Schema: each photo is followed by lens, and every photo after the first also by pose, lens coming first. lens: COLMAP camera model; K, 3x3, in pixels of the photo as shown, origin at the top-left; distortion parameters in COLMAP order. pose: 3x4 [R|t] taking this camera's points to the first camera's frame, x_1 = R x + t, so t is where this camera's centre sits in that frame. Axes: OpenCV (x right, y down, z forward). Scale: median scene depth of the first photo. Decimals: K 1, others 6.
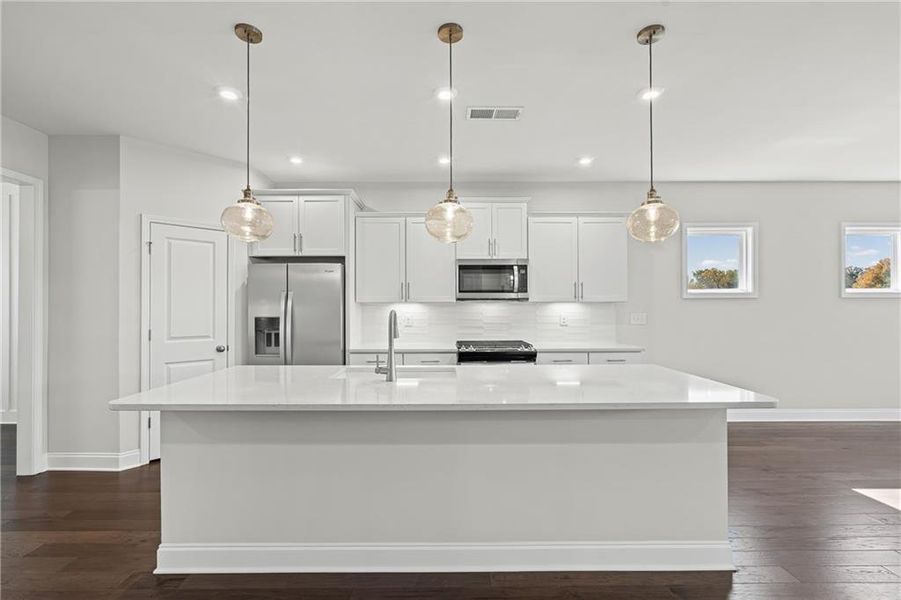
lens RADIAL K [[399.4, 0, 450.5], [0, 399.4, 300.0], [0, 0, 1]] dist [-0.001597, 0.000008]
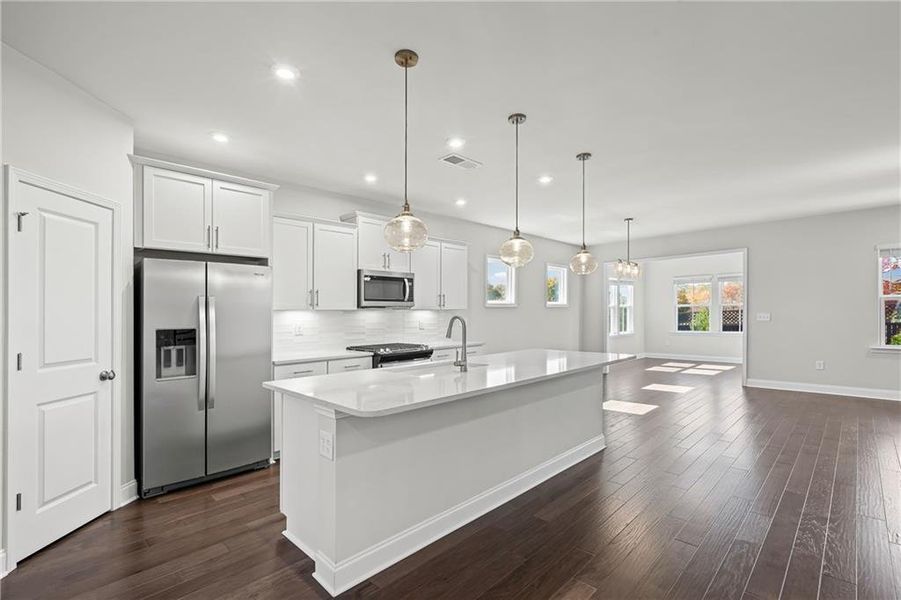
lens RADIAL K [[406.0, 0, 448.8], [0, 406.0, 310.0], [0, 0, 1]] dist [0.000649, 0.000127]
pose [[0.718522, -0.000708, 0.695504, -0.613466], [-0.001090, 0.999997, 0.002144, 0.003926], [-0.695503, -0.002299, 0.718519, 0.064188]]
